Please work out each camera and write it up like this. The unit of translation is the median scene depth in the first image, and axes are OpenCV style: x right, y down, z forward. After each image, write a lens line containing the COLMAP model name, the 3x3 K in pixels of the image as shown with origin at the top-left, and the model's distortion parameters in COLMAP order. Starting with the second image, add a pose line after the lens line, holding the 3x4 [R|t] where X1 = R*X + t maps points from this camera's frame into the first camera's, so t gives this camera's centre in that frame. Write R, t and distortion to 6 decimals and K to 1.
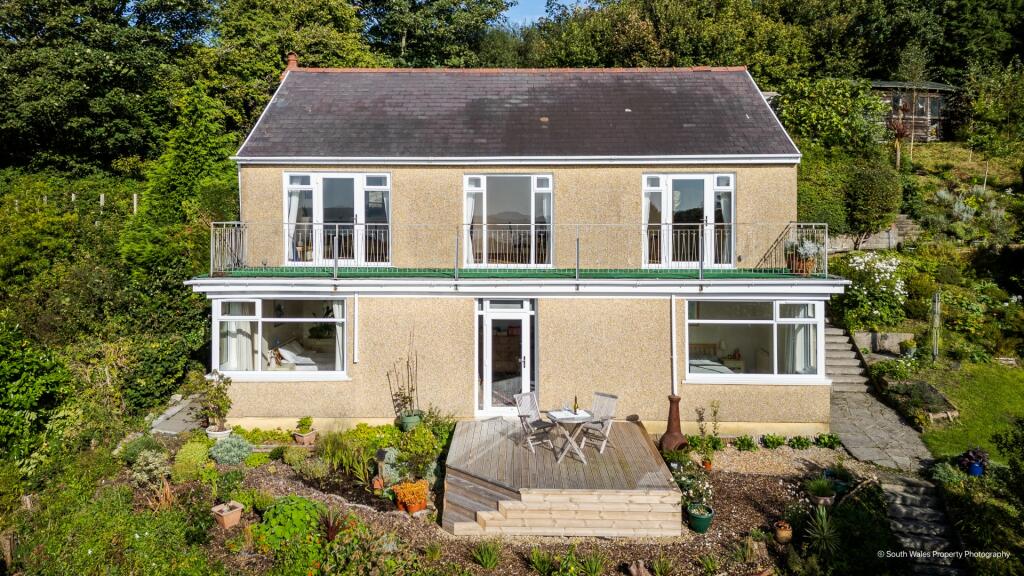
lens RADIAL K [[763.2, 0, 489.7], [0, 763.2, 217.6], [0, 0, 1]] dist [0.072324, -0.092081]
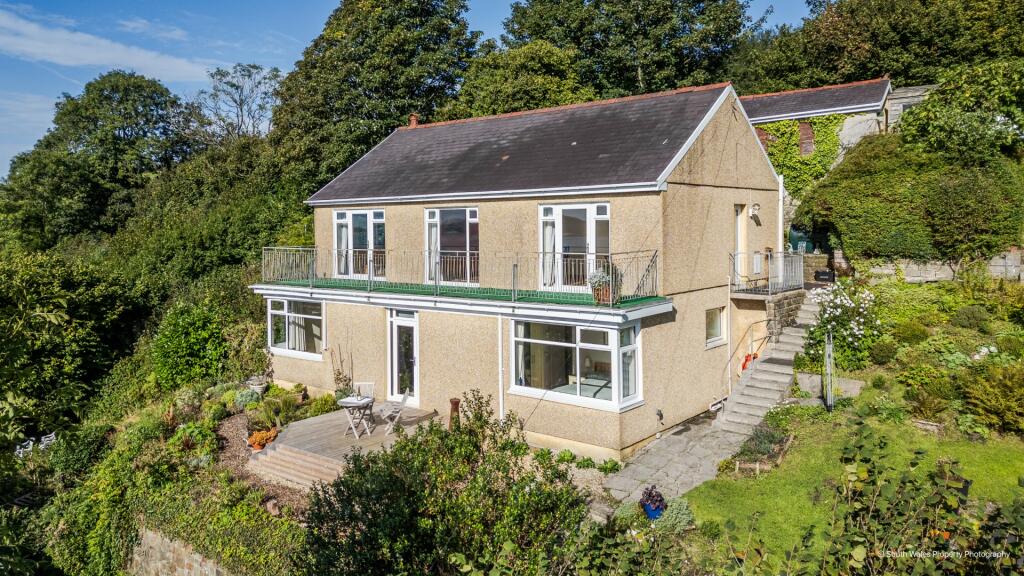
lens RADIAL K [[763.2, 0, 489.7], [0, 763.2, 217.6], [0, 0, 1]] dist [0.072324, -0.092081]
pose [[0.781699, -0.016365, -0.623441, 0.826439], [0.010819, 0.999861, -0.012681, -0.025419], [0.623562, 0.003167, 0.781767, 0.089902]]
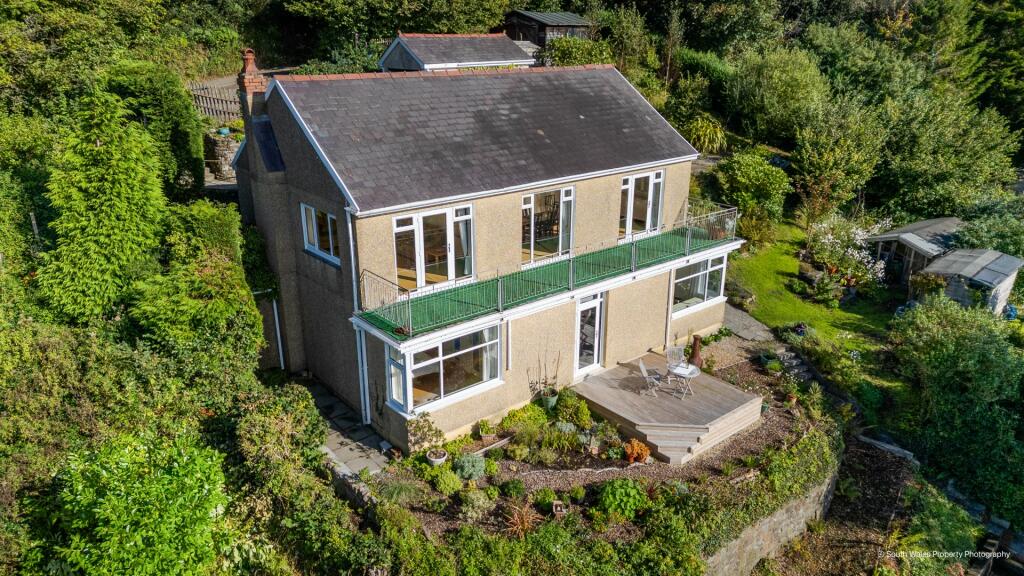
lens RADIAL K [[724.6, 0, 510.4], [0, 724.6, 293.2], [0, 0, 1]] dist [0.110432, -0.109789]
pose [[0.746634, -0.226773, 0.625390, -0.797356], [0.002665, 0.941115, 0.338077, -0.299127], [-0.665230, -0.250753, 0.703272, 0.167374]]
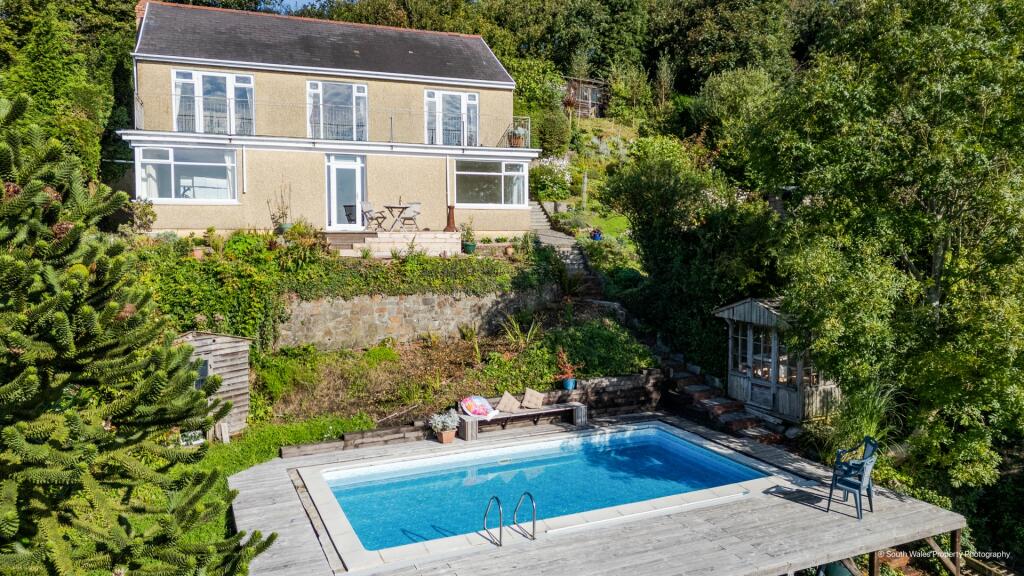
lens RADIAL K [[734.9, 0, 511.3], [0, 734.9, 275.2], [0, 0, 1]] dist [0.054985, -0.083208]
pose [[0.923219, -0.020656, 0.383718, -0.225033], [-0.000116, 0.998539, 0.054033, 0.242536], [-0.384274, -0.049929, 0.921868, -0.489311]]
